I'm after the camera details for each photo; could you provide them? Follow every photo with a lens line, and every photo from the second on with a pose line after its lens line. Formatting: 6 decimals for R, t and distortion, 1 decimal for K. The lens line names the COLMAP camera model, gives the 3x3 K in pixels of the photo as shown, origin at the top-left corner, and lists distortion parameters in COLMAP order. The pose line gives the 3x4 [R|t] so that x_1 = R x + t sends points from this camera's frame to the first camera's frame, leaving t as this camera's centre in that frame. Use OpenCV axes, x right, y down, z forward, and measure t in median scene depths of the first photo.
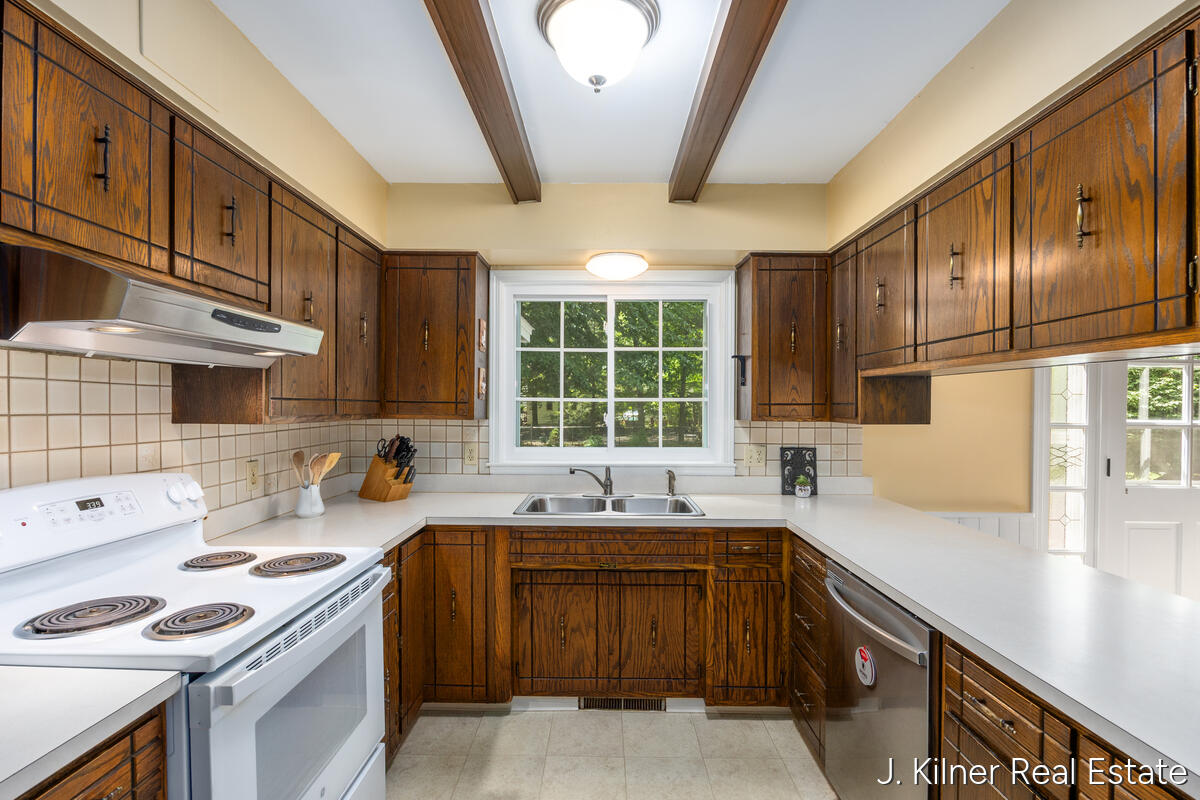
lens RADIAL K [[548.3, 0, 598.6], [0, 548.3, 412.6], [0, 0, 1]] dist [-0.004591, -0.000324]
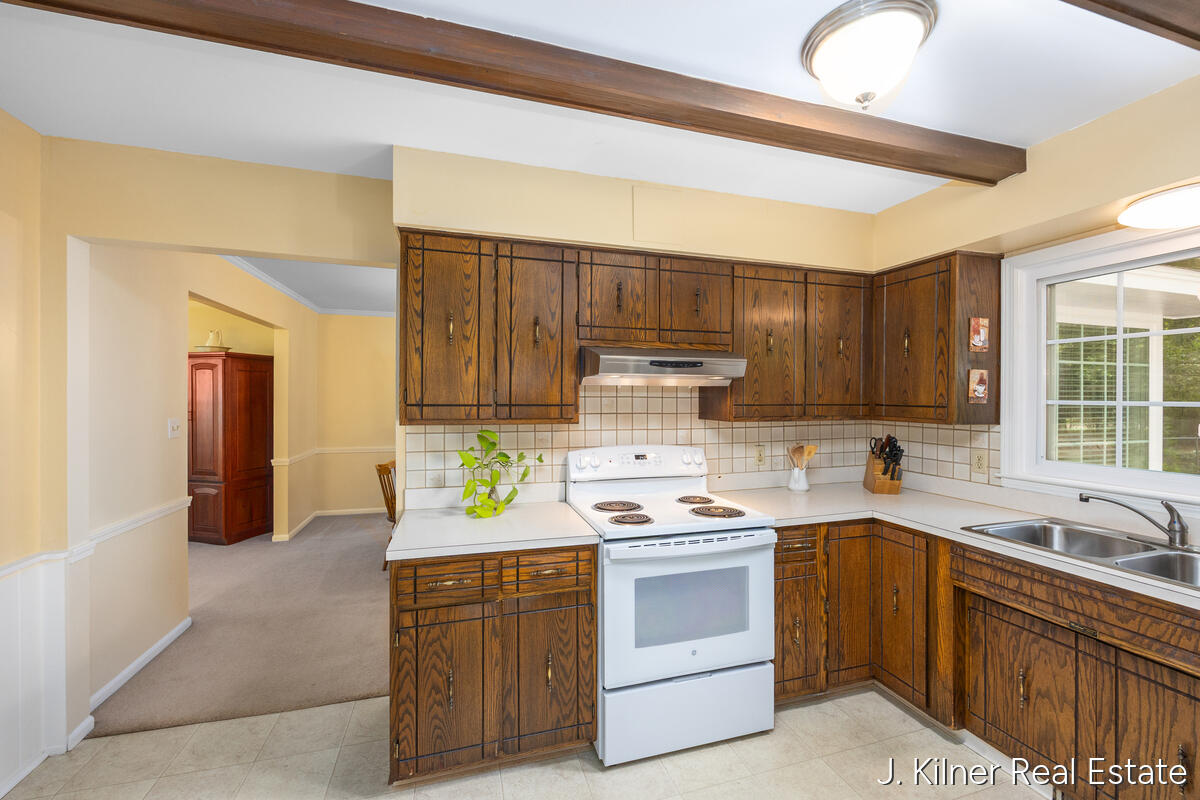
lens RADIAL K [[478.5, 0, 600.0], [0, 478.5, 400.0], [0, 0, 1]] dist [0.000024, 0.000042]
pose [[0.306029, -0.001976, -0.952020, 0.434726], [-0.011861, 0.999912, -0.005889, -0.020950], [0.951948, 0.013094, 0.305979, 0.171191]]
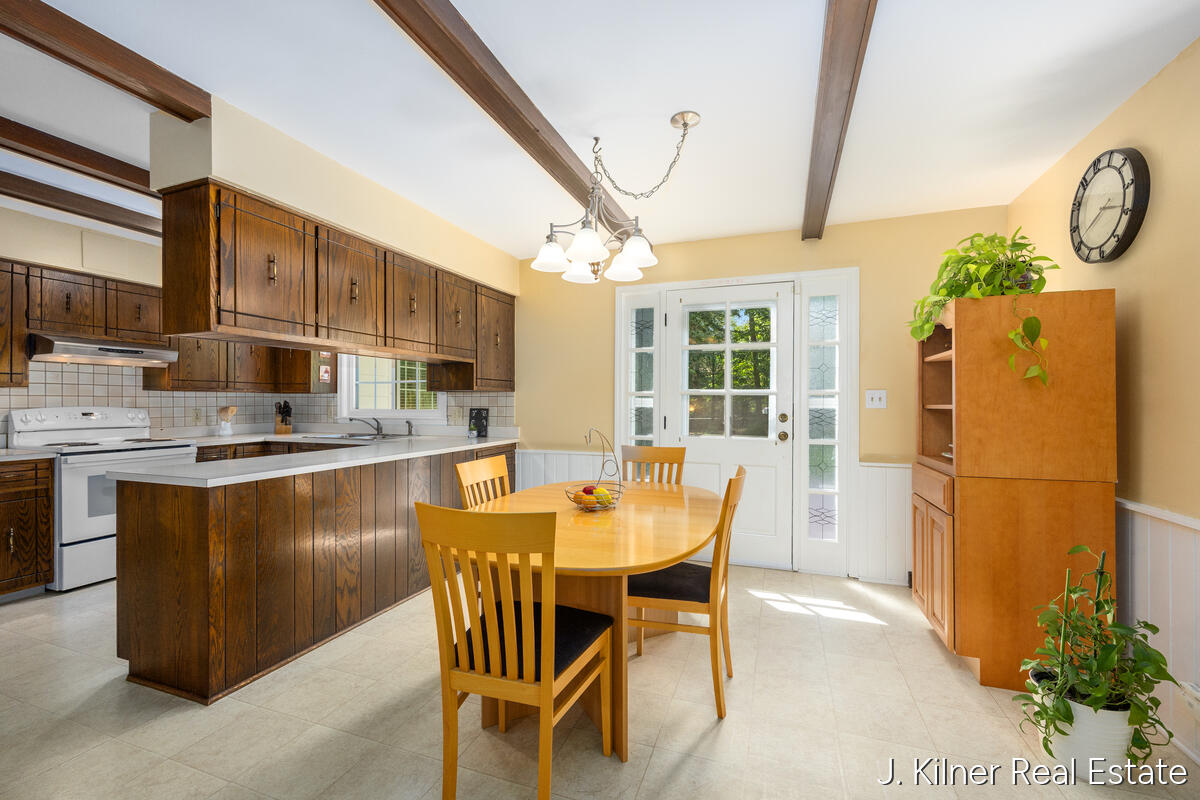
lens RADIAL K [[495.4, 0, 602.3], [0, 495.4, 403.6], [0, 0, 1]] dist [-0.000562, -0.000578]
pose [[0.944332, -0.005065, -0.328954, 1.502039], [0.000835, 0.999915, -0.013000, 0.085527], [0.328992, 0.012002, 0.944257, -0.358159]]
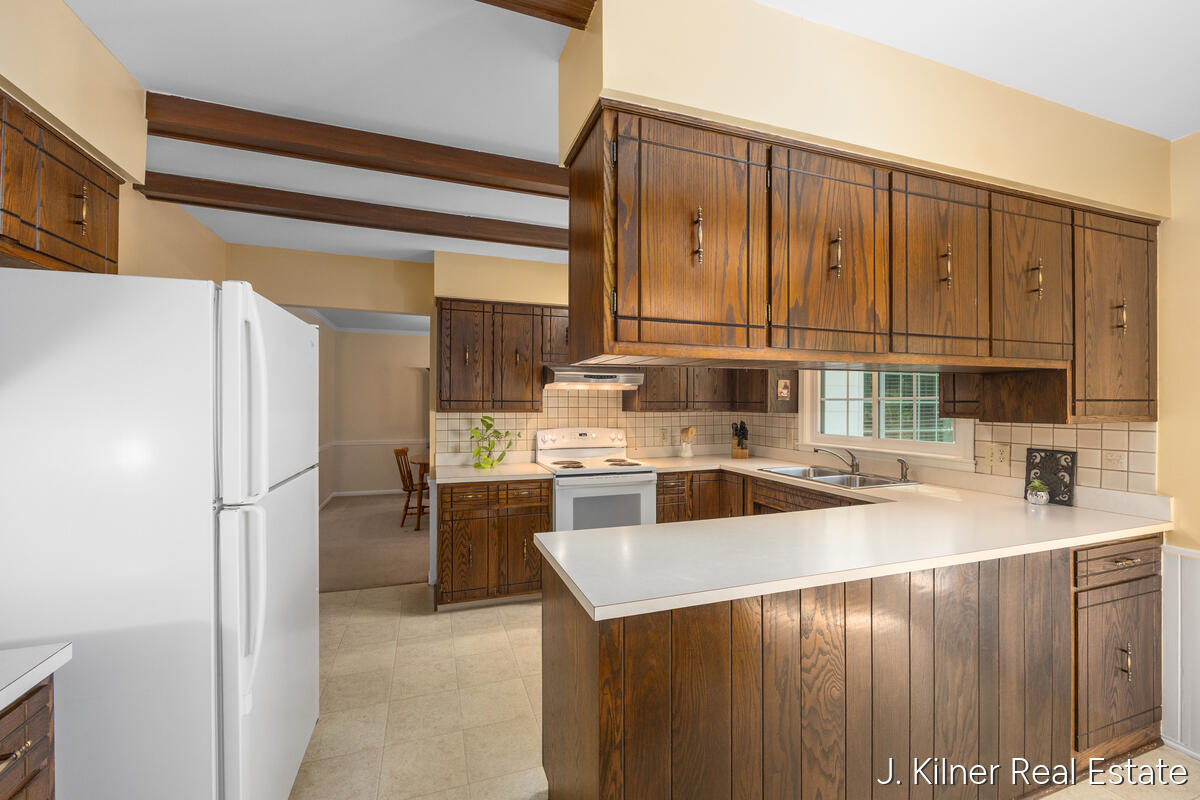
lens RADIAL K [[481.8, 0, 597.4], [0, 481.8, 402.4], [0, 0, 1]] dist [0.000117, -0.000089]
pose [[0.347899, -0.008095, -0.937497, 1.050972], [-0.010927, 0.999860, -0.012688, 0.005620], [0.937468, 0.014658, 0.347762, 0.042283]]
